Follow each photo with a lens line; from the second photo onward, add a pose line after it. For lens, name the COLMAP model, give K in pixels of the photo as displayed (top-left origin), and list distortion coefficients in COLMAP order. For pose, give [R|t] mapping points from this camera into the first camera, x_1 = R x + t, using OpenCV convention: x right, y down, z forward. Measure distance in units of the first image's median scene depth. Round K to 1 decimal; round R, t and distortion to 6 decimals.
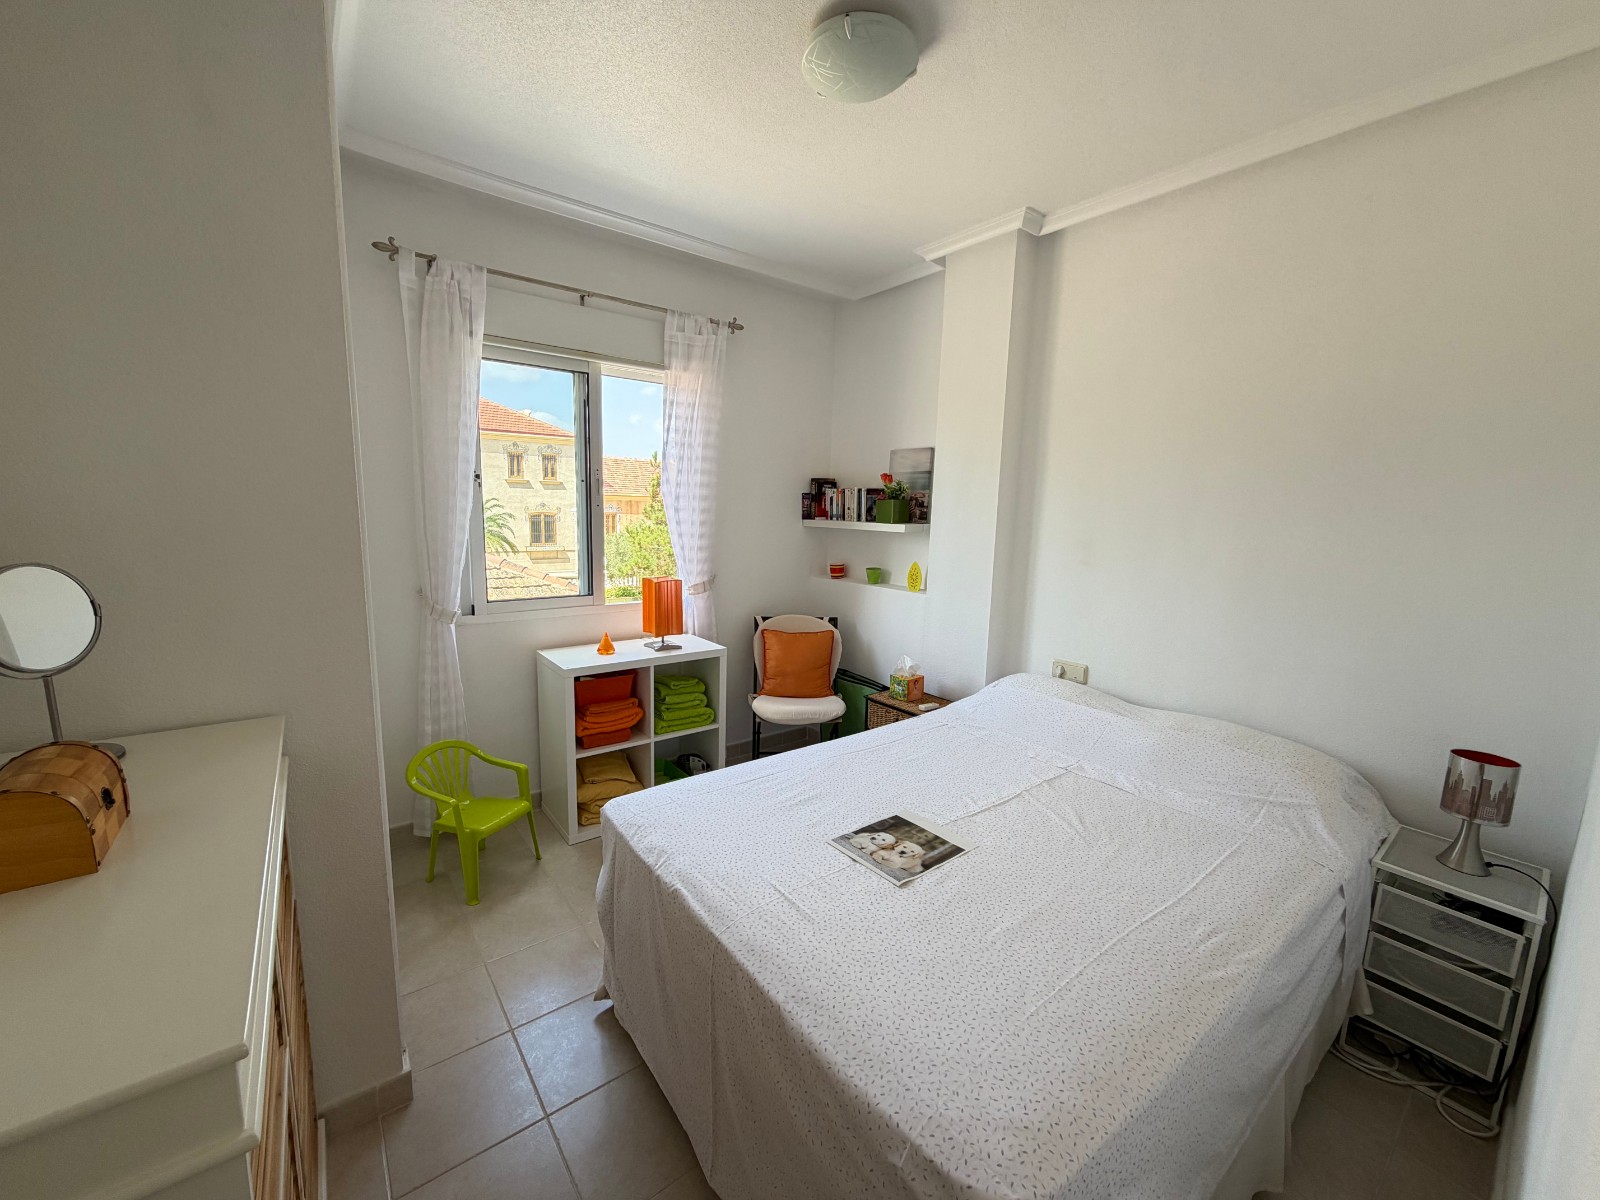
lens RADIAL K [[635.8, 0, 801.4], [0, 635.8, 601.0], [0, 0, 1]] dist [-0.001018, 0.000258]
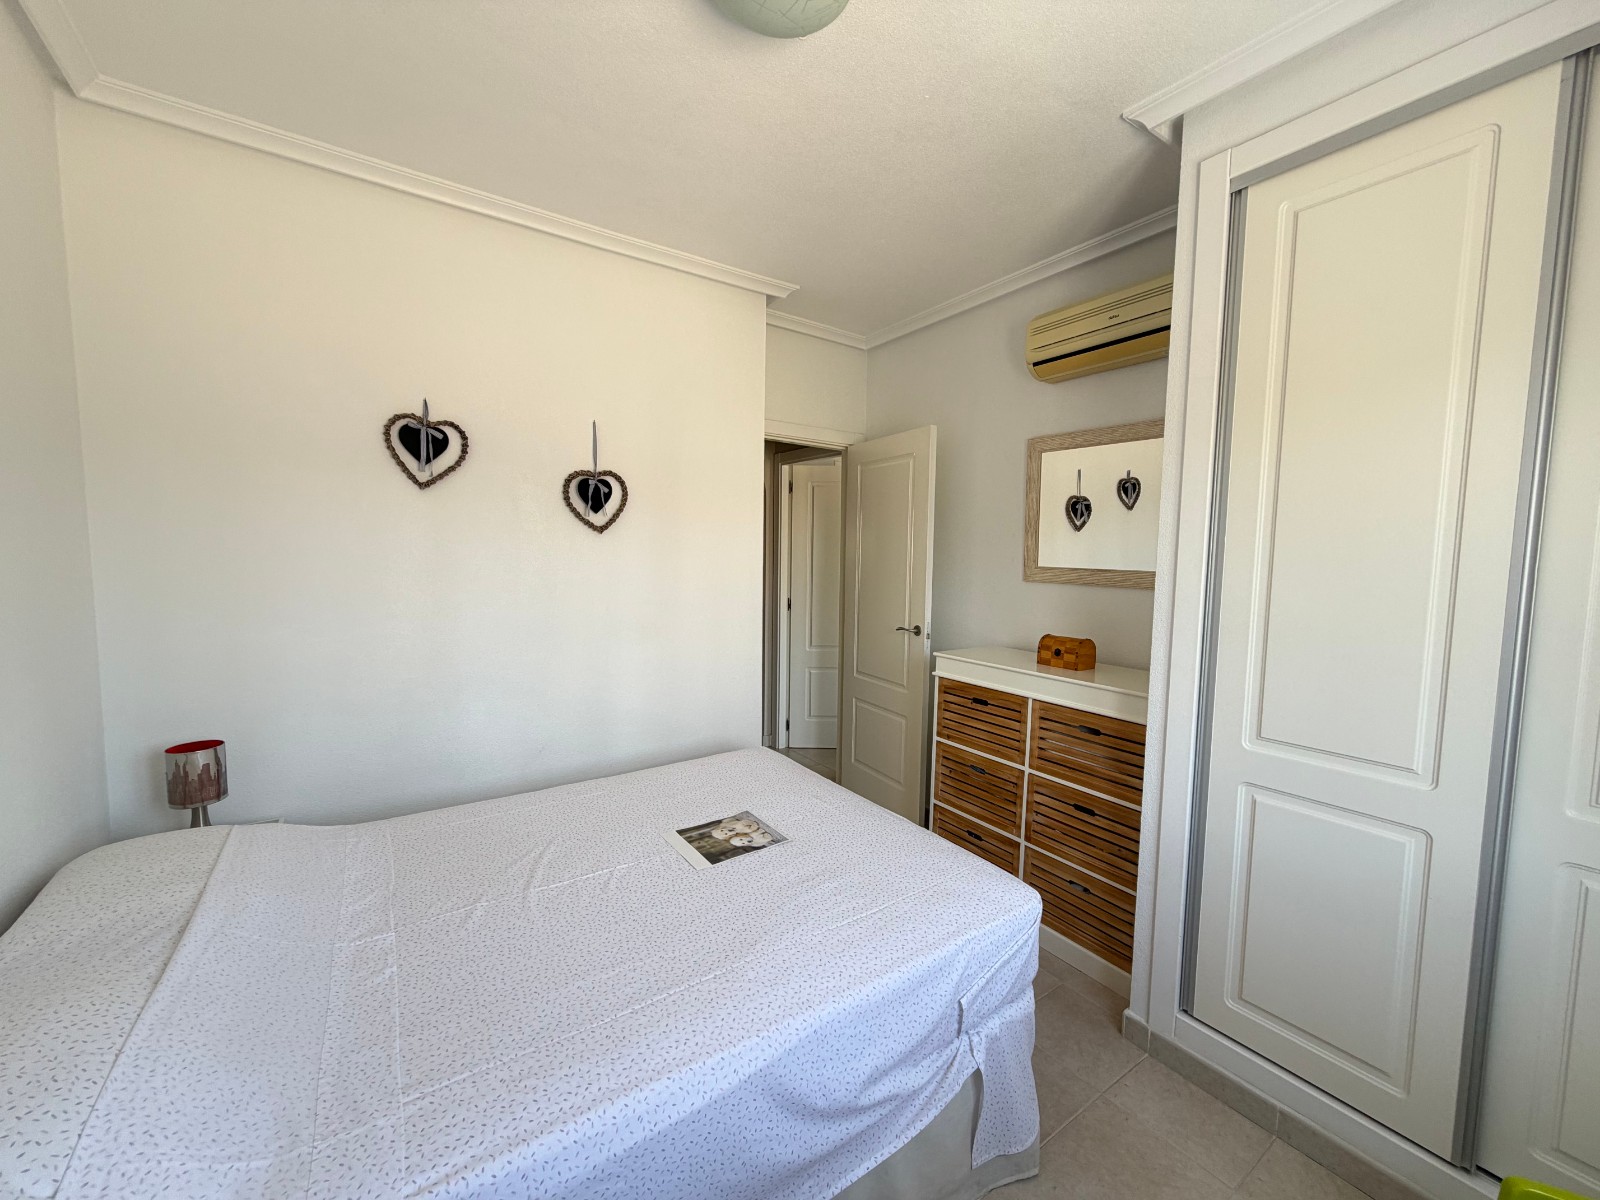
lens RADIAL K [[635.8, 0, 796.3], [0, 635.8, 601.3], [0, 0, 1]] dist [-0.001018, 0.000258]
pose [[-0.997494, -0.035664, 0.061105, -0.018349], [-0.020322, 0.971691, 0.235380, -0.288267], [-0.067770, 0.233549, -0.969981, 1.970215]]
